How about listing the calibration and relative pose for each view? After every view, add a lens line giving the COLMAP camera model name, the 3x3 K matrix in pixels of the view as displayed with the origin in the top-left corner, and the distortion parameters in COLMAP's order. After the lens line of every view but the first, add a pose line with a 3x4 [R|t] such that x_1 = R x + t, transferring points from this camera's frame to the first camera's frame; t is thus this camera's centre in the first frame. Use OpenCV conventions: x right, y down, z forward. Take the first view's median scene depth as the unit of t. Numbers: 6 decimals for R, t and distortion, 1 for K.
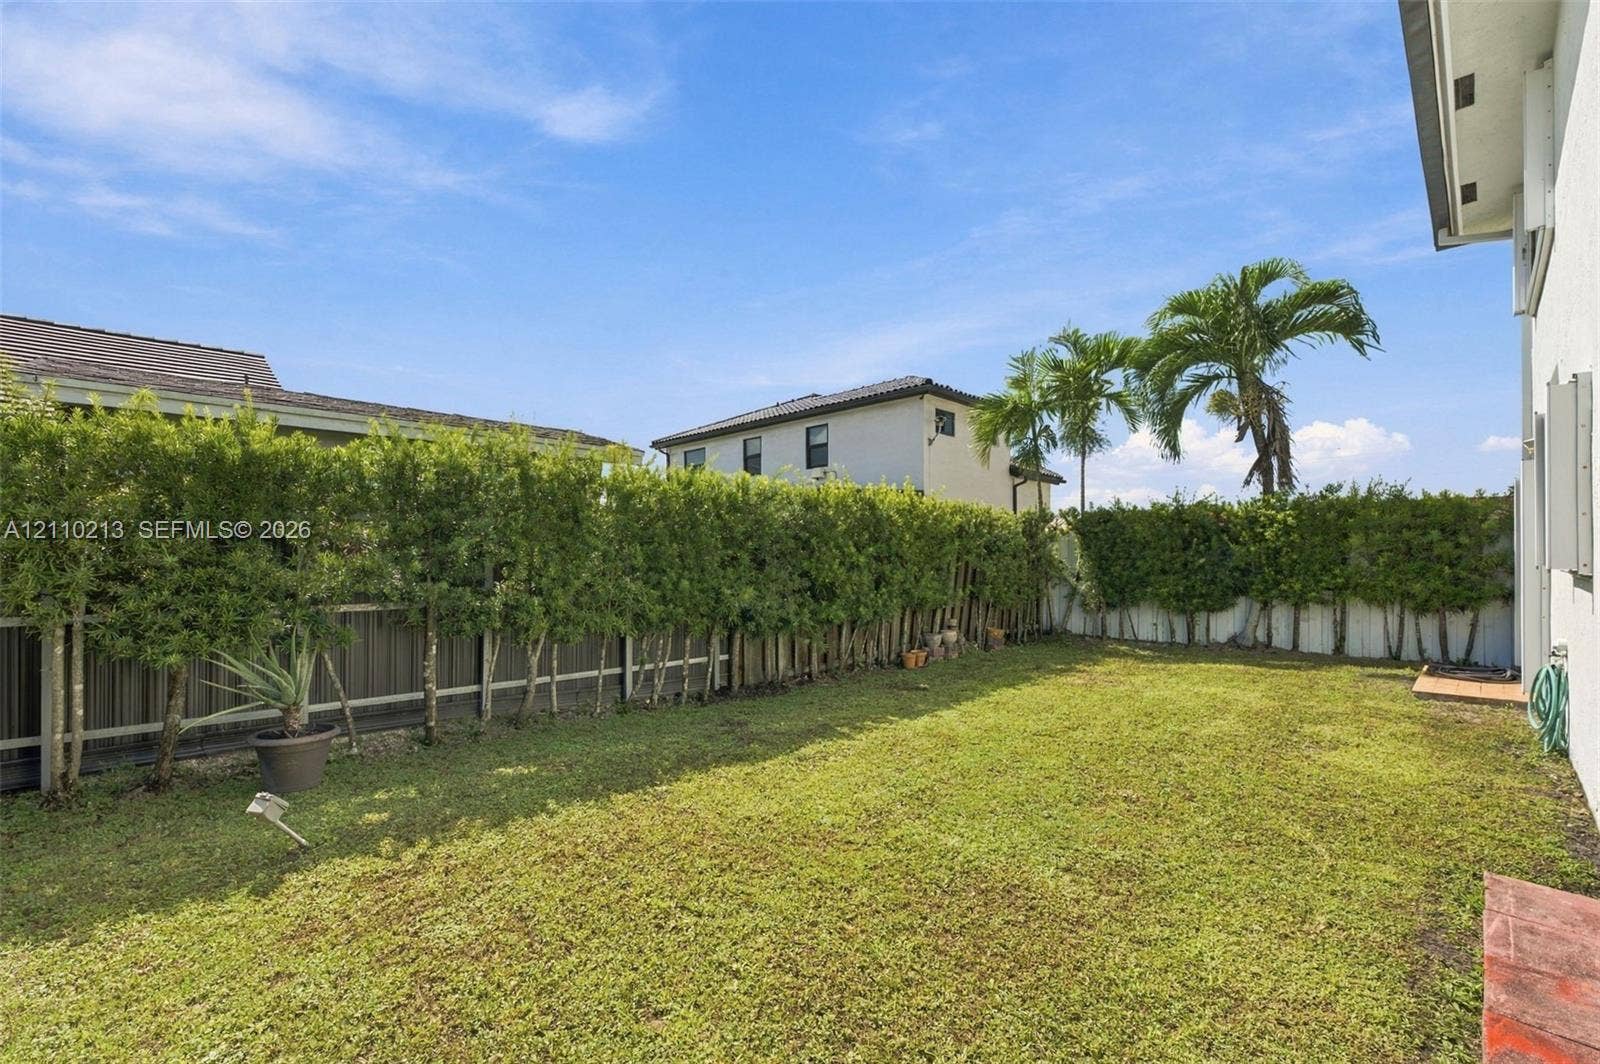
lens RADIAL K [[681.1, 0, 799.0], [0, 681.1, 550.5], [0, 0, 1]] dist [-0.002160, -0.000219]
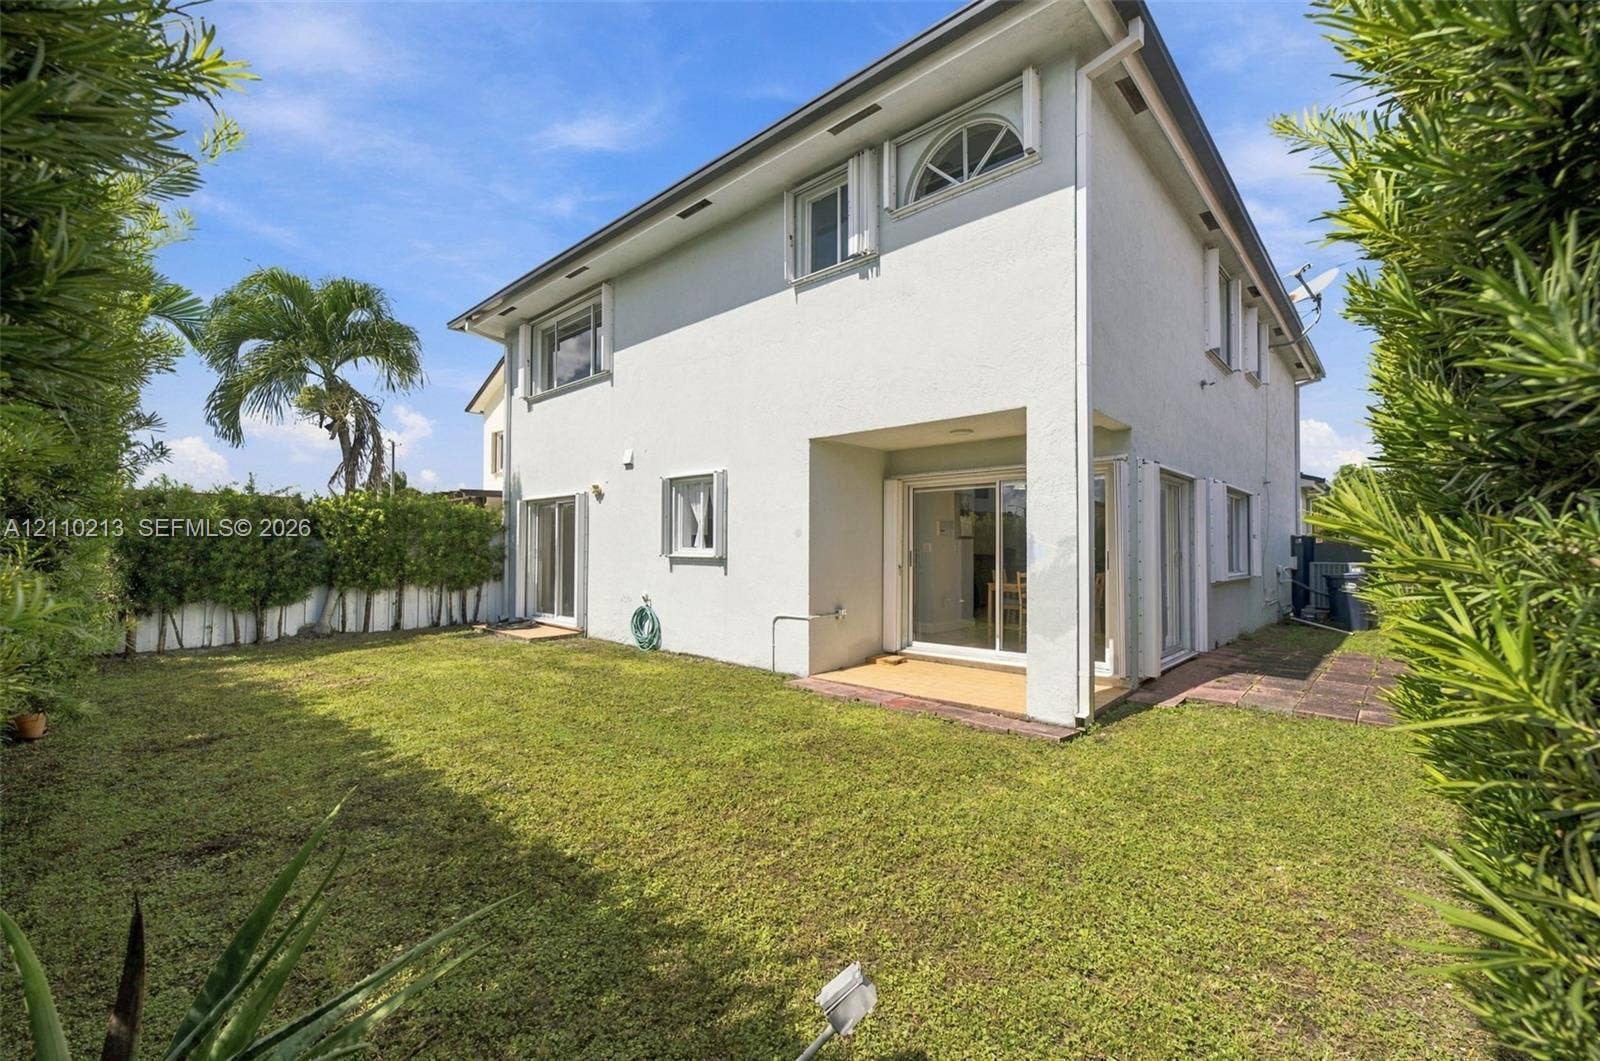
lens RADIAL K [[660.3, 0, 799.9], [0, 660.3, 550.7], [0, 0, 1]] dist [0.001080, -0.000071]
pose [[-0.028201, -0.004140, 0.999594, -0.388989], [-0.011966, 0.999921, 0.003804, -0.001071], [-0.999531, -0.011853, -0.028248, 0.308412]]
